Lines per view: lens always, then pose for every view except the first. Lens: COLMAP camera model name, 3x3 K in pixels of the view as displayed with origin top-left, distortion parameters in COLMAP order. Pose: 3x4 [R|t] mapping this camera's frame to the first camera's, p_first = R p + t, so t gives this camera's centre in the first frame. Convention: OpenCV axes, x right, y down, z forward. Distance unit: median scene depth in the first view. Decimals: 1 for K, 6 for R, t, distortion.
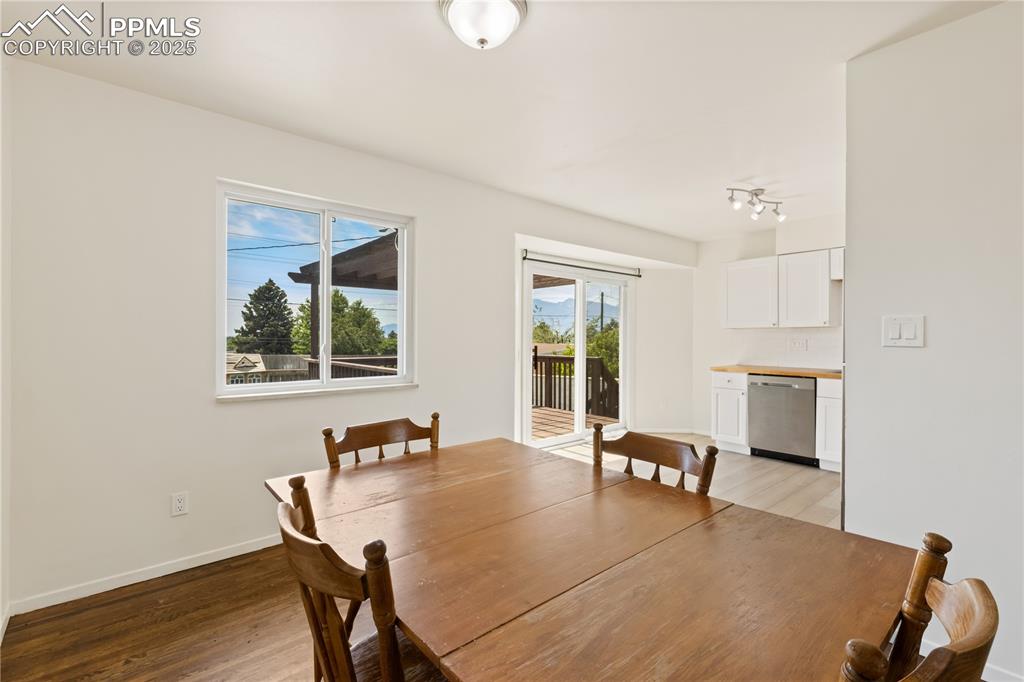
lens RADIAL K [[464.3, 0, 517.6], [0, 464.3, 343.2], [0, 0, 1]] dist [0.003484, -0.000559]
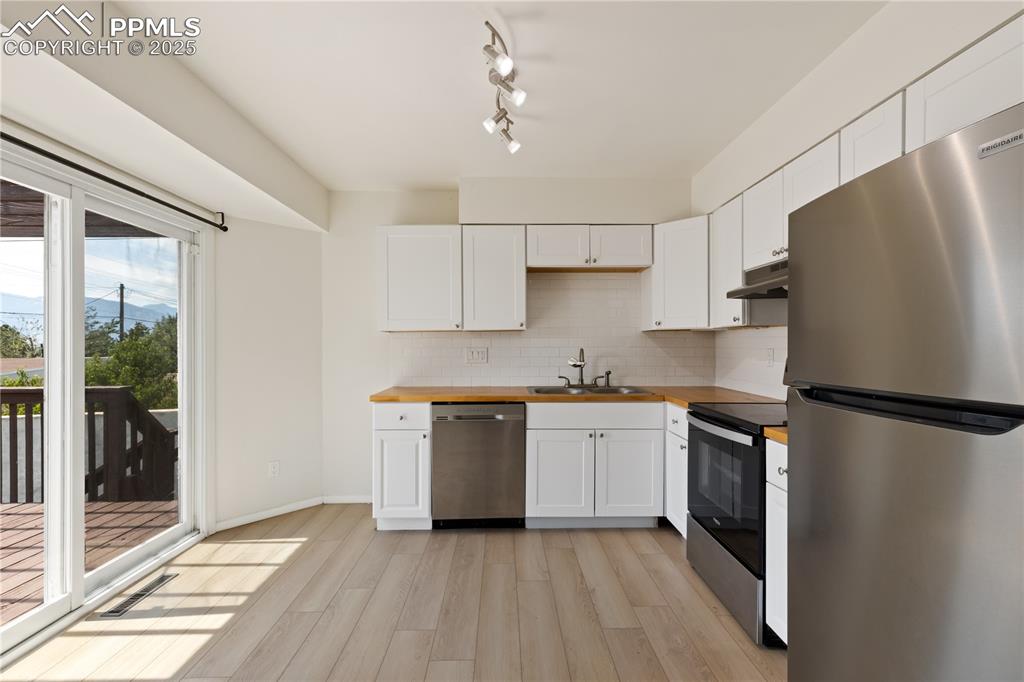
lens RADIAL K [[464.3, 0, 507.0], [0, 464.3, 346.1], [0, 0, 1]] dist [0.003484, -0.000559]
pose [[0.642579, -0.004007, 0.766209, 0.076839], [0.014521, 0.999870, -0.006949, -0.004919], [-0.766082, 0.015591, 0.642554, 0.487726]]
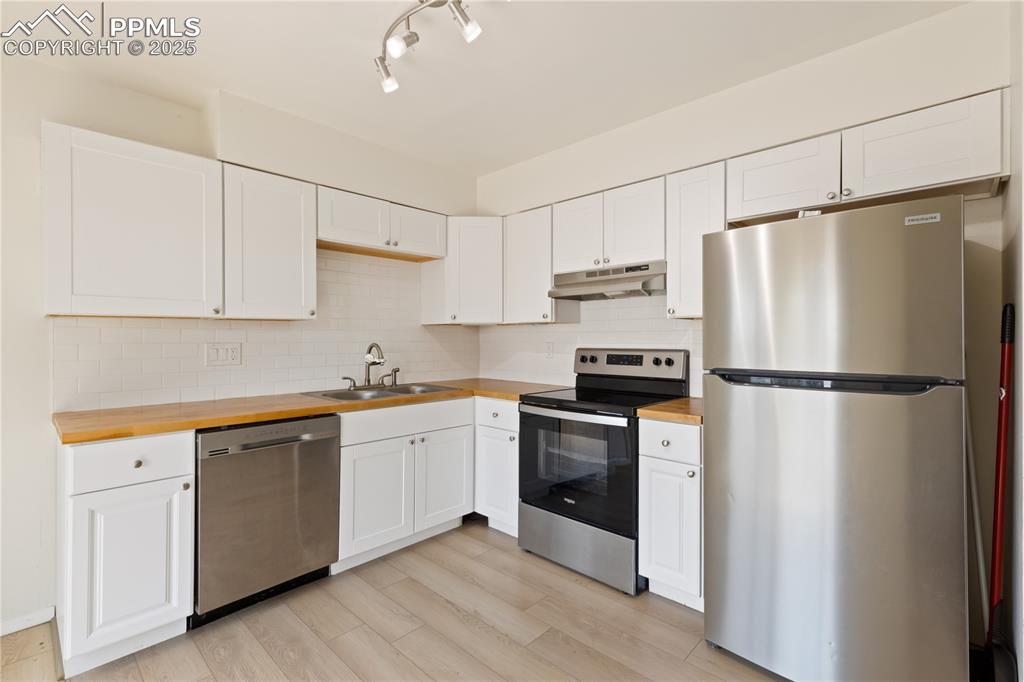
lens RADIAL K [[464.3, 0, 509.0], [0, 464.3, 337.6], [0, 0, 1]] dist [0.003484, -0.000559]
pose [[-0.103988, 0.000442, 0.994579, 0.068665], [0.015988, 0.999871, 0.001227, -0.009784], [-0.994450, 0.016029, -0.103981, 0.730102]]
